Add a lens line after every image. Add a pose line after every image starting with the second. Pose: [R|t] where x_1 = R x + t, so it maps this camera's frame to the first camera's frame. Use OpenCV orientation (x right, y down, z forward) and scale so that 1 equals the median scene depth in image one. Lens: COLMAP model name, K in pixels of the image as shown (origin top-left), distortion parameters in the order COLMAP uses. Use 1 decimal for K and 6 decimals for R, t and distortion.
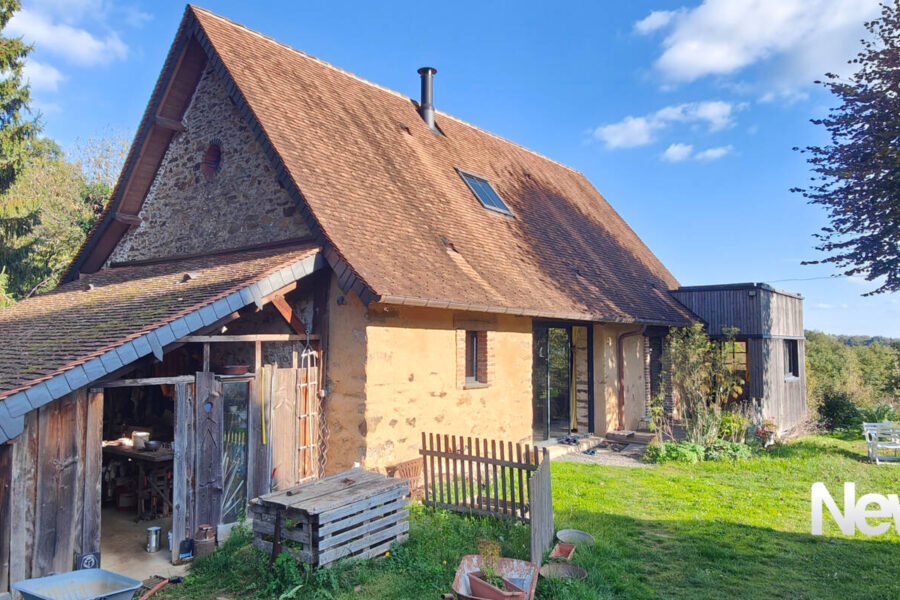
lens RADIAL K [[680.1, 0, 450.0], [0, 680.1, 300.0], [0, 0, 1]] dist [0.039017, -0.001841]
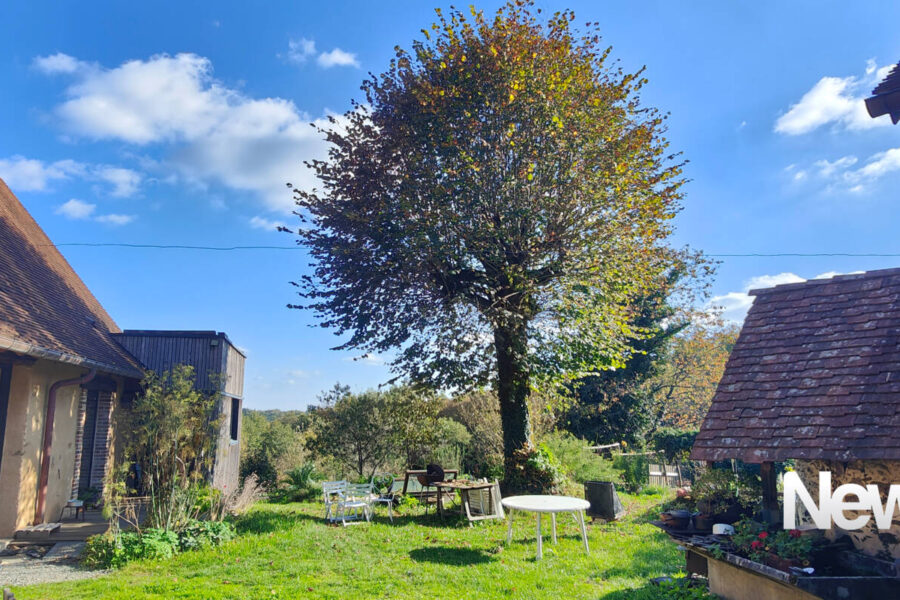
lens RADIAL K [[680.1, 0, 450.0], [0, 680.1, 300.0], [0, 0, 1]] dist [0.039017, -0.001841]
pose [[0.667267, 0.123851, 0.734449, -0.008855], [-0.047595, 0.991153, -0.123898, 0.036252], [-0.743296, 0.047717, 0.667258, 0.228936]]
